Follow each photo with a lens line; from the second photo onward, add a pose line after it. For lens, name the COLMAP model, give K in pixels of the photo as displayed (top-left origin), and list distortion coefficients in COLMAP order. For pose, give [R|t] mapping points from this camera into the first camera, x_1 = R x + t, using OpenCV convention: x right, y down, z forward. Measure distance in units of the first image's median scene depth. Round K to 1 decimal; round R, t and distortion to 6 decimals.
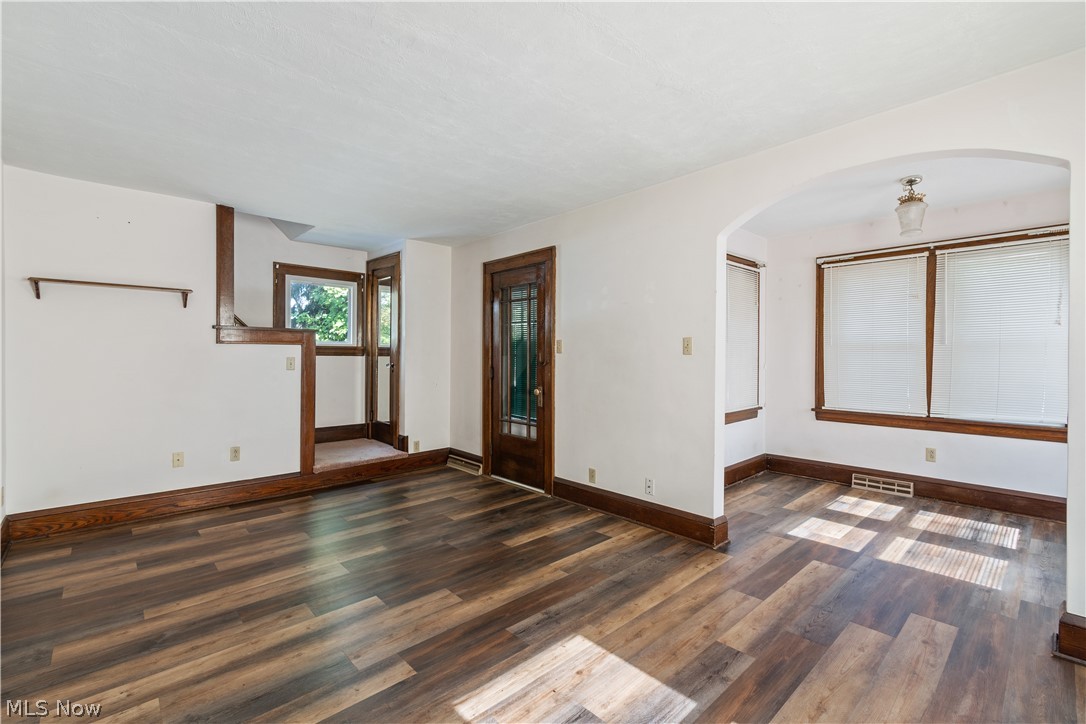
lens RADIAL K [[477.8, 0, 543.6], [0, 477.8, 360.0], [0, 0, 1]] dist [0.002624, -0.000128]
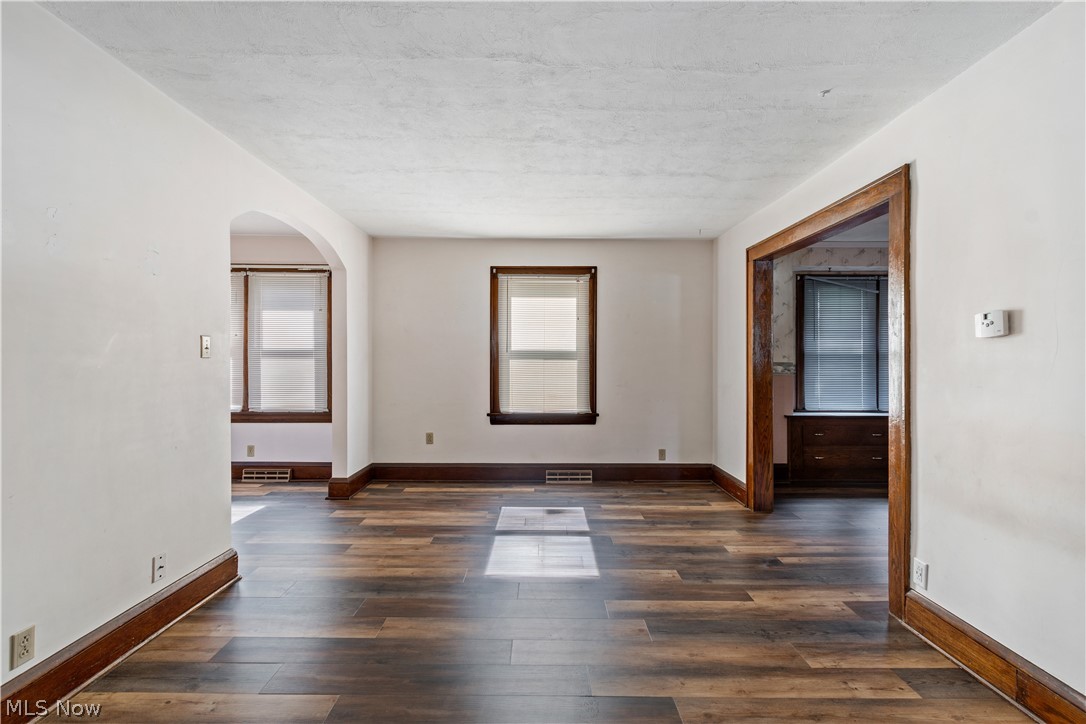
lens RADIAL K [[477.8, 0, 542.3], [0, 477.8, 360.7], [0, 0, 1]] dist [0.002624, -0.000128]
pose [[-0.735201, -0.004409, 0.677835, -0.507948], [-0.002875, 0.999990, 0.003385, 0.001767], [-0.677843, 0.000540, -0.735206, 1.033371]]
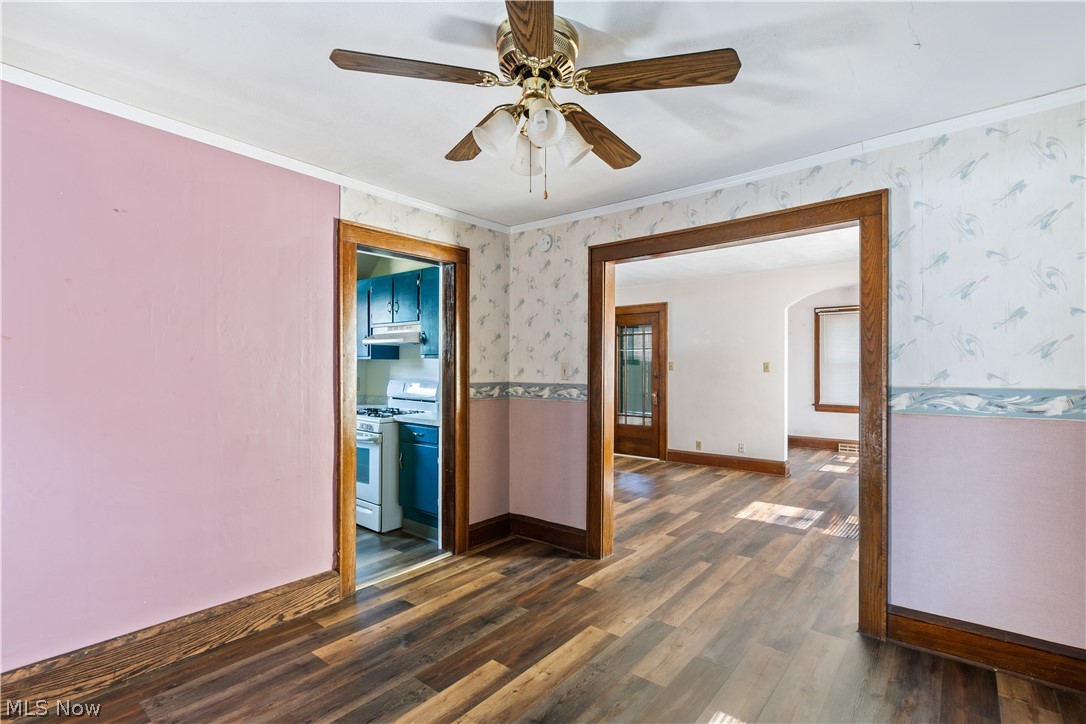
lens RADIAL K [[505.5, 0, 541.9], [0, 505.5, 364.8], [0, 0, 1]] dist [-0.000124, -0.000090]
pose [[0.991026, -0.004832, 0.133584, -0.678267], [0.006198, 0.999933, -0.009808, -0.019848], [-0.133528, 0.010548, 0.990989, -0.659970]]
